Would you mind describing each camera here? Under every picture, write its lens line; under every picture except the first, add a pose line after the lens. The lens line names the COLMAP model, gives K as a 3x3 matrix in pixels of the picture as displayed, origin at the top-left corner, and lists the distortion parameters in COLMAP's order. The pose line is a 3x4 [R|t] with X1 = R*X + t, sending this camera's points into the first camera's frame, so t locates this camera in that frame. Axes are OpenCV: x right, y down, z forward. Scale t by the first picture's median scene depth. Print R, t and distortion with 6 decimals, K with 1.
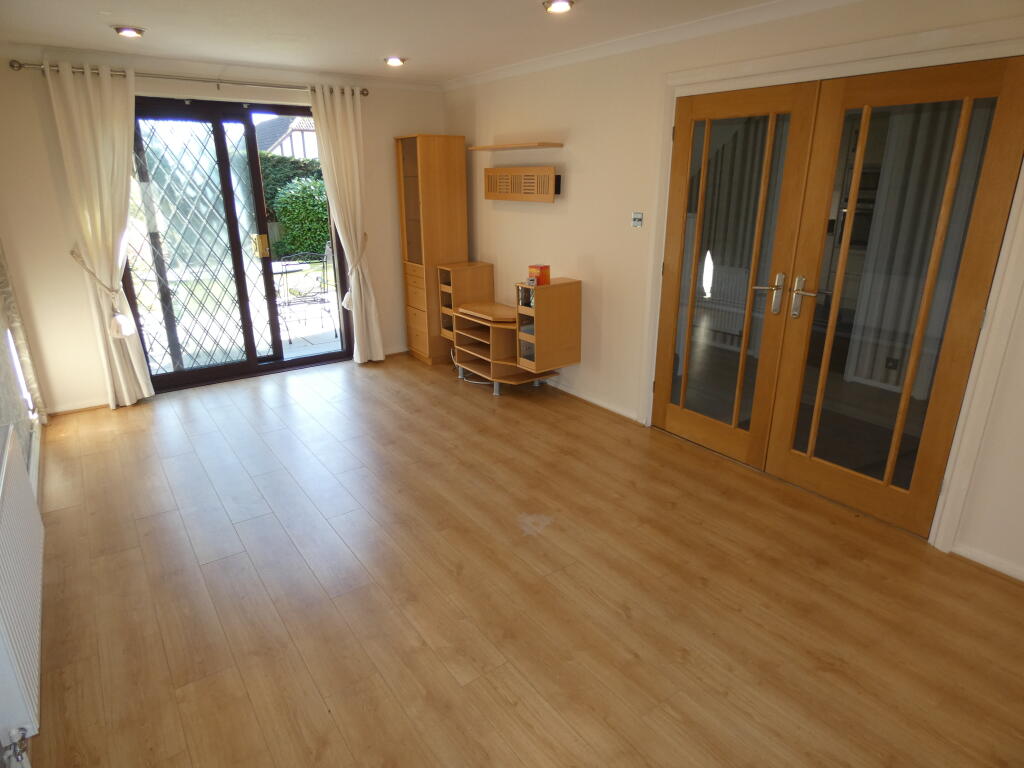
lens RADIAL K [[612.1, 0, 515.0], [0, 612.1, 384.0], [0, 0, 1]] dist [-0.005095, 0.000187]
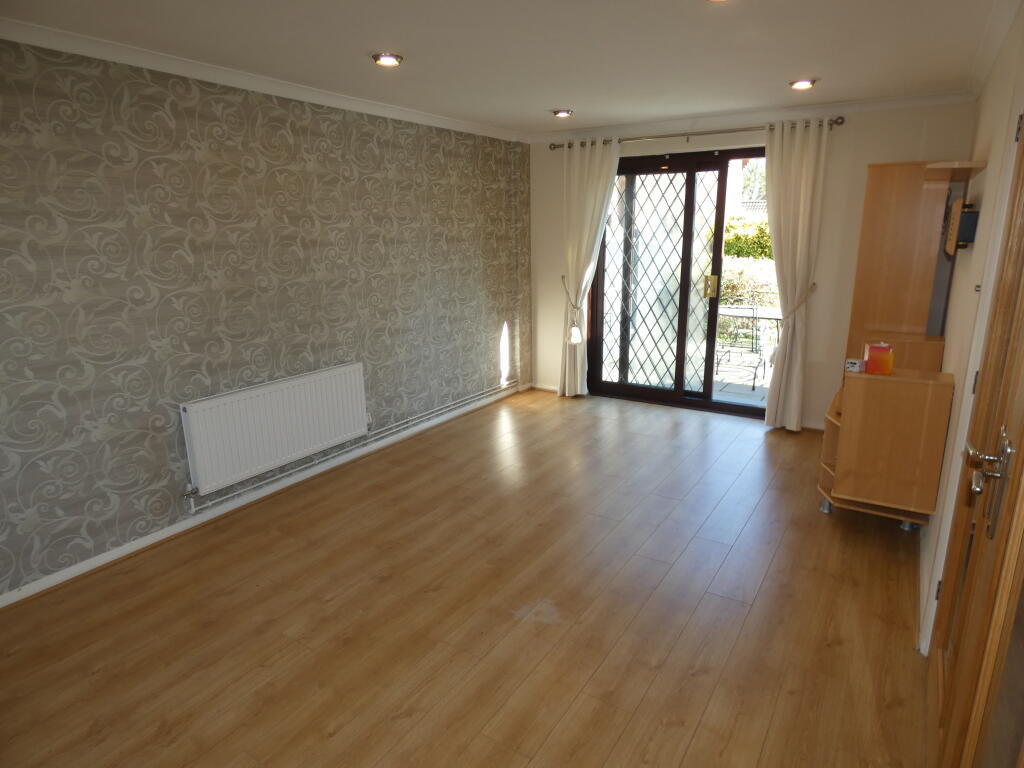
lens RADIAL K [[612.1, 0, 515.0], [0, 612.1, 384.0], [0, 0, 1]] dist [-0.005095, 0.000187]
pose [[0.368311, 0.228382, -0.901215, 0.477277], [-0.286147, 0.950149, 0.123839, -0.116219], [0.884572, 0.212269, 0.415301, 0.357170]]
